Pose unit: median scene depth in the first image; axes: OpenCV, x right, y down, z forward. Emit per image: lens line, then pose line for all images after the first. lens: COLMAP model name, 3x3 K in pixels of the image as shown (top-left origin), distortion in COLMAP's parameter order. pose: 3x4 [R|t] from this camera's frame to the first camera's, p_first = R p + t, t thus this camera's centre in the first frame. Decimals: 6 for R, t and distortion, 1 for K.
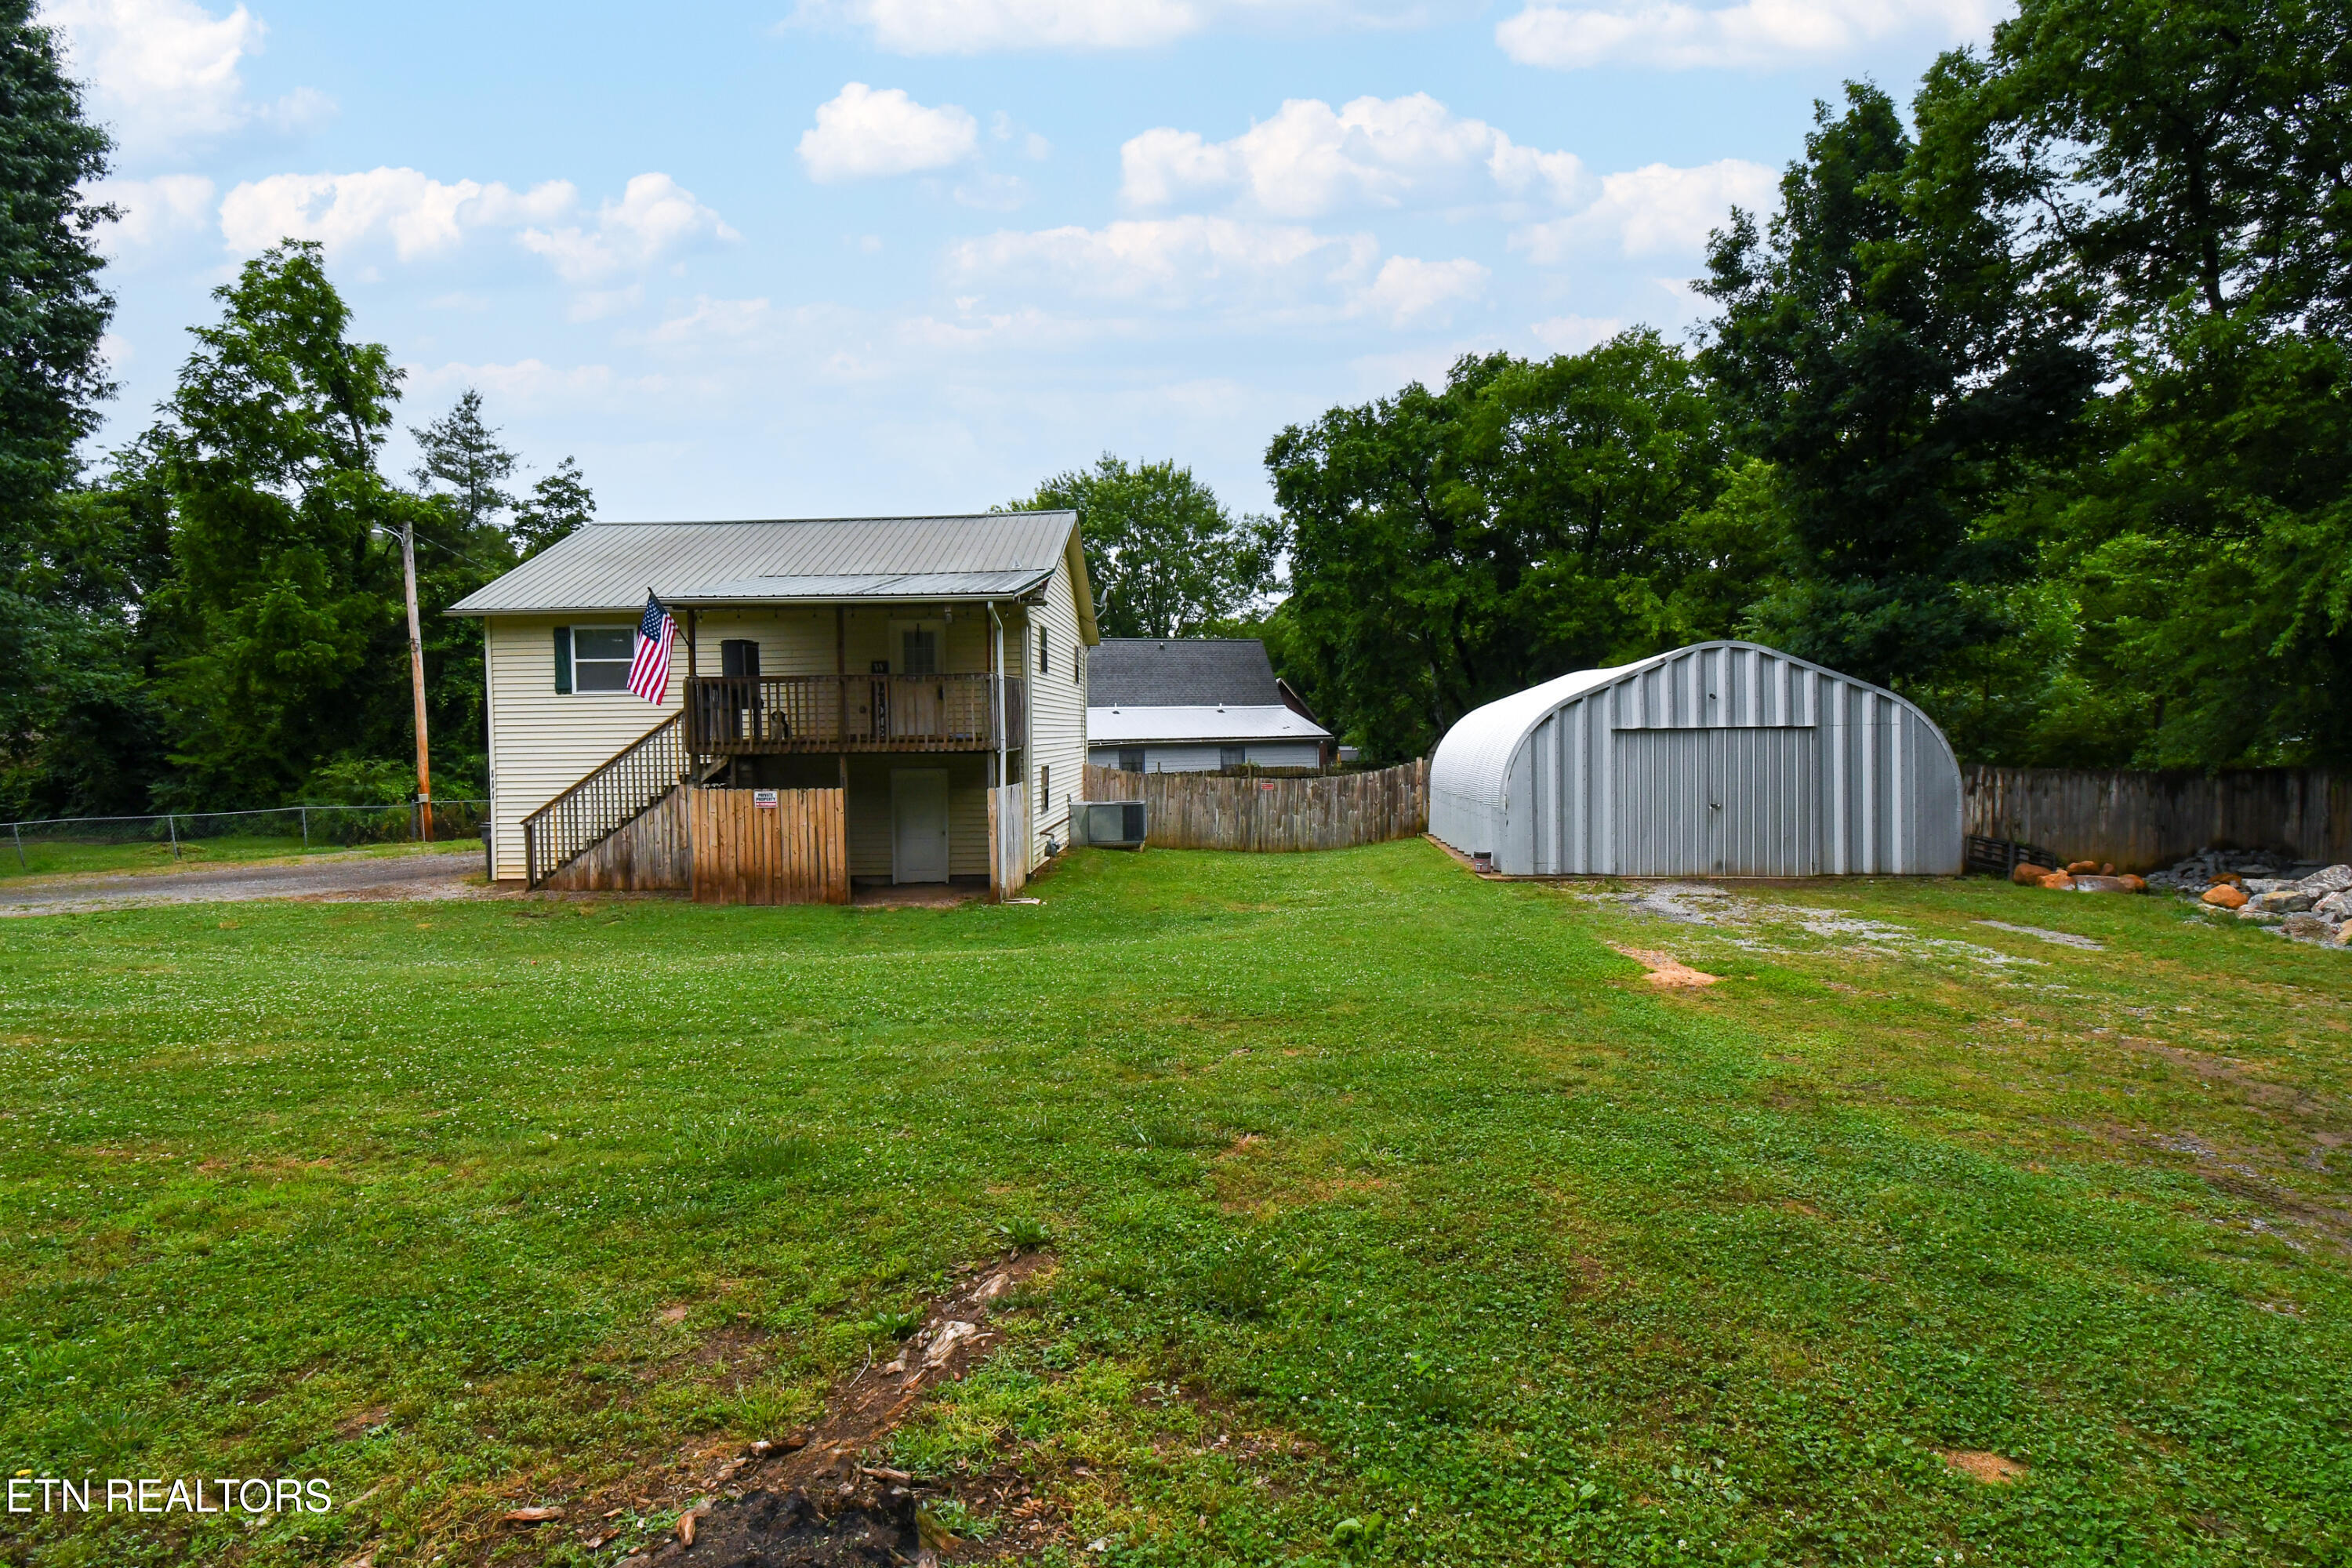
lens RADIAL K [[1184.9, 0, 1176.0], [0, 1184.9, 784.0], [0, 0, 1]] dist [0.002246, -0.022711]
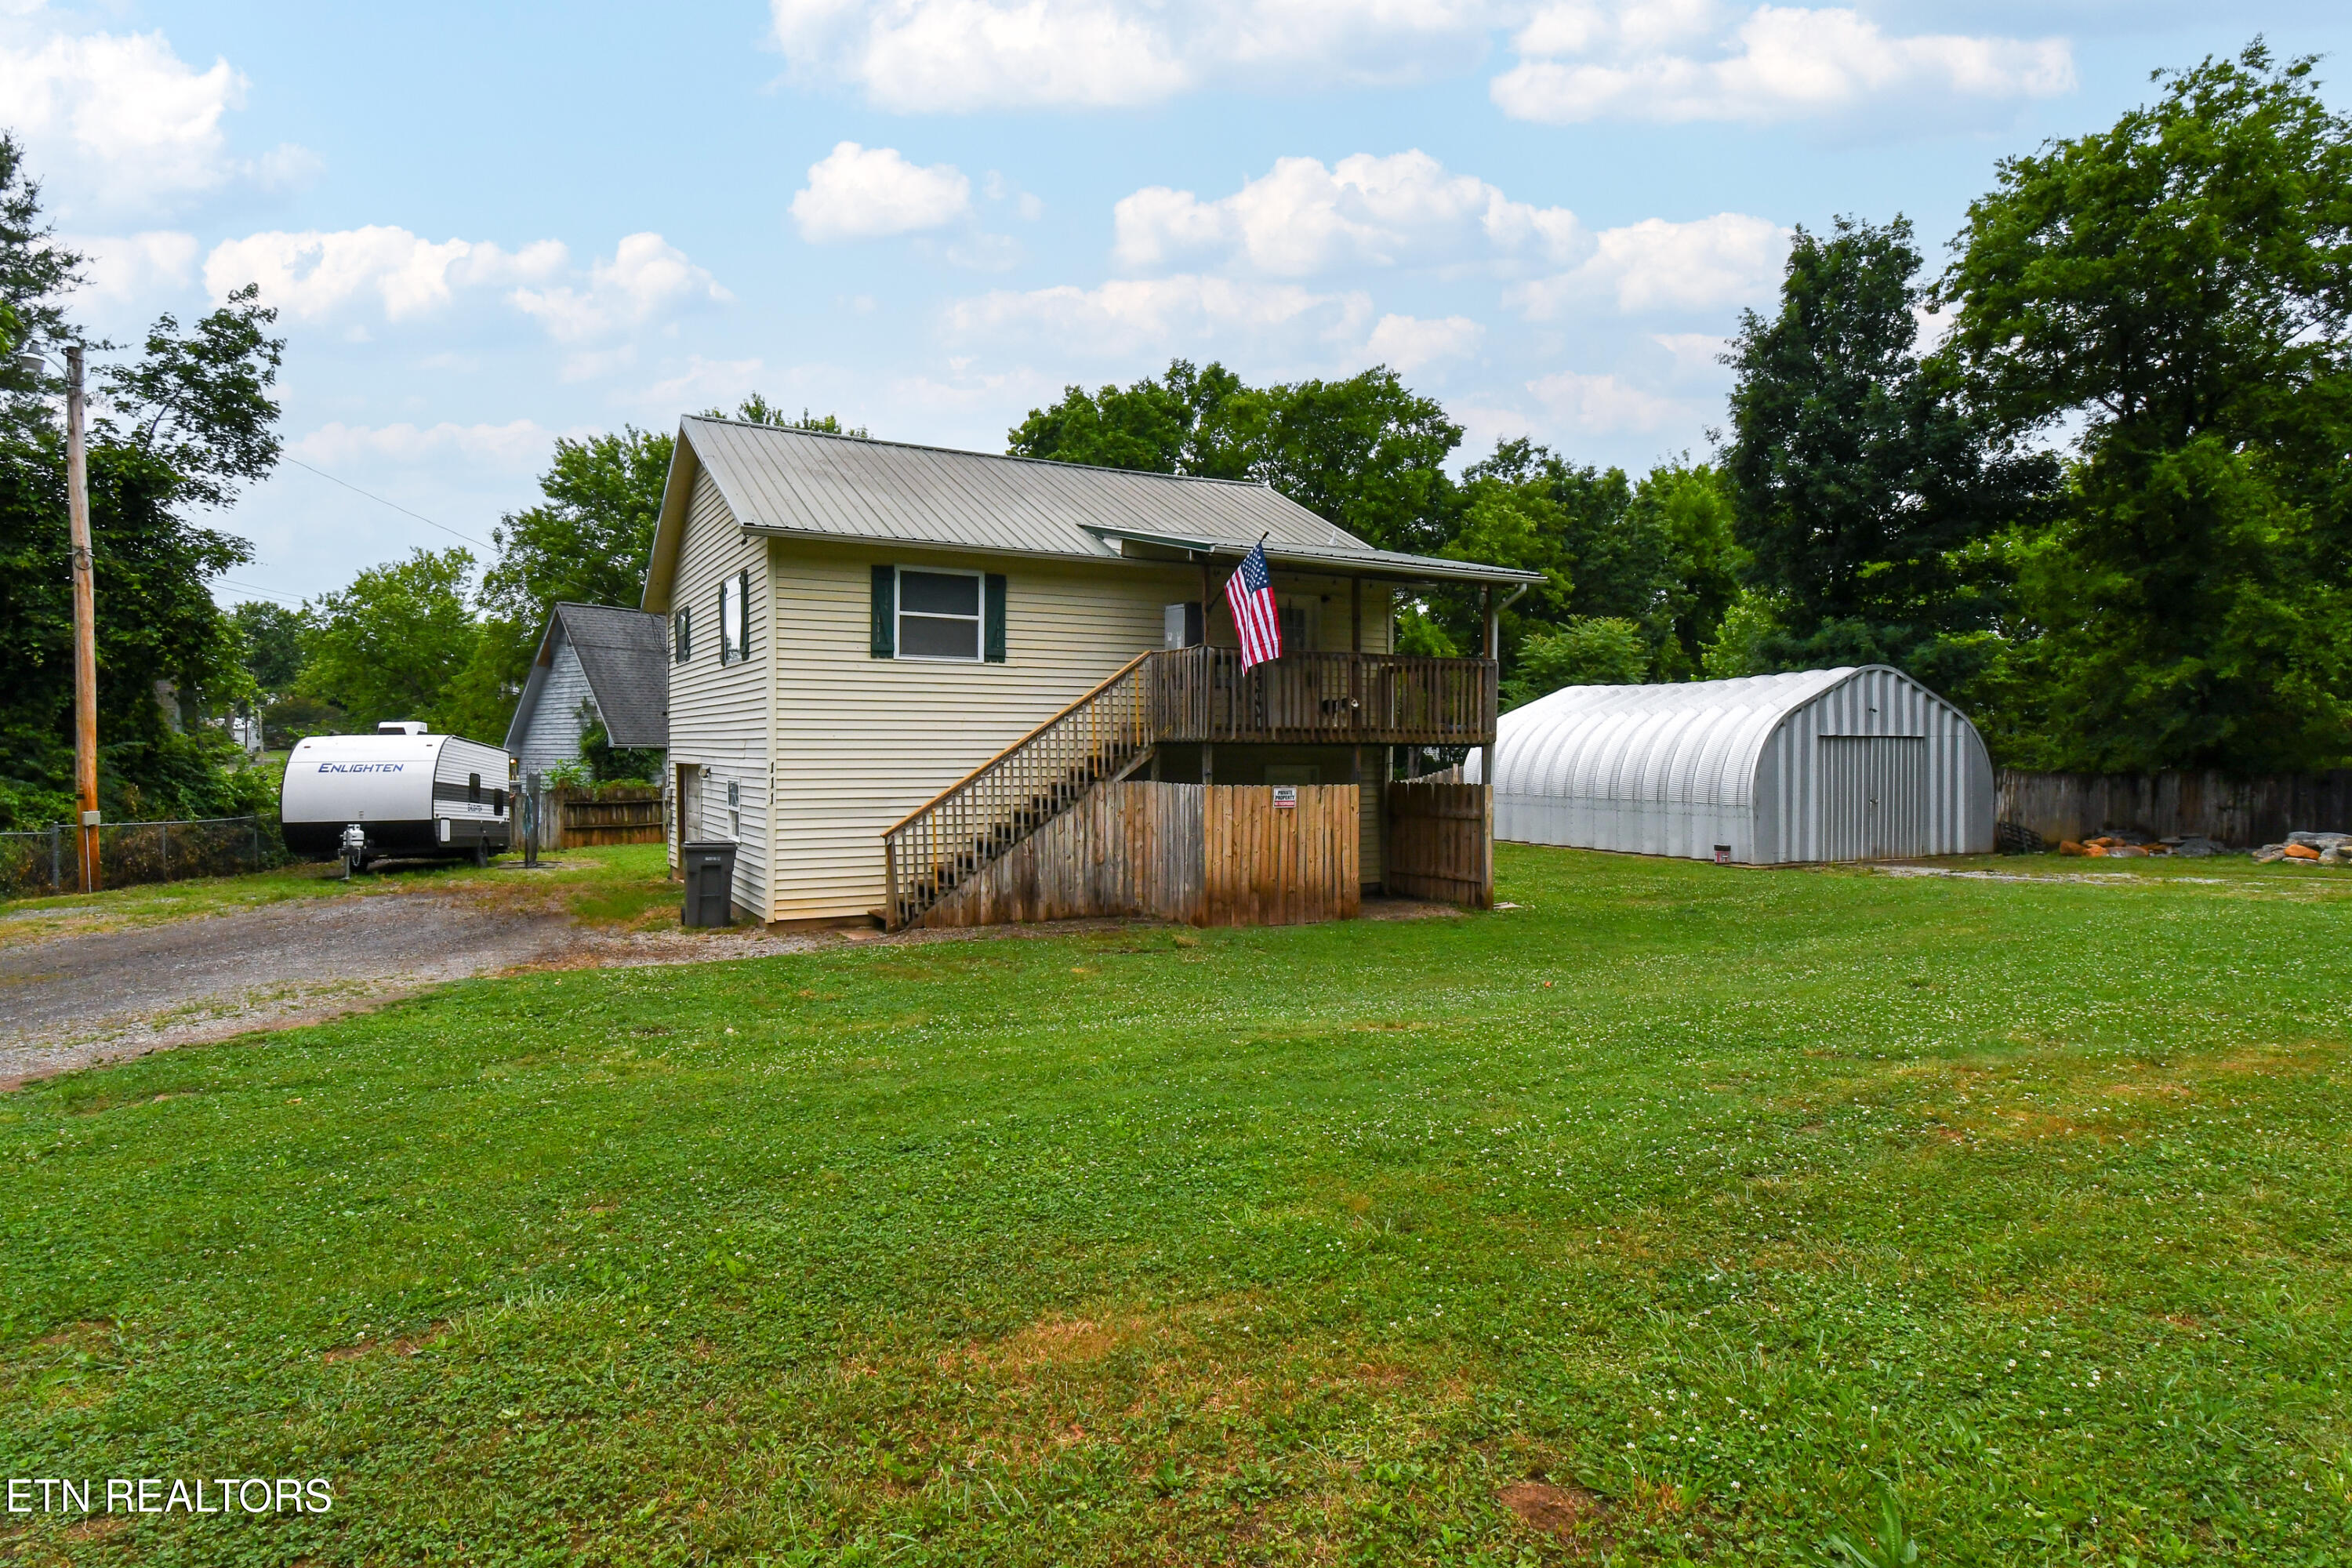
lens RADIAL K [[1335.0, 0, 1183.3], [0, 1335.0, 757.5], [0, 0, 1]] dist [0.003653, -0.000683]
pose [[0.842183, 0.012112, 0.539056, -0.843880], [0.009139, 0.999283, -0.036731, 0.017352], [-0.539114, 0.035860, 0.841469, 0.228571]]
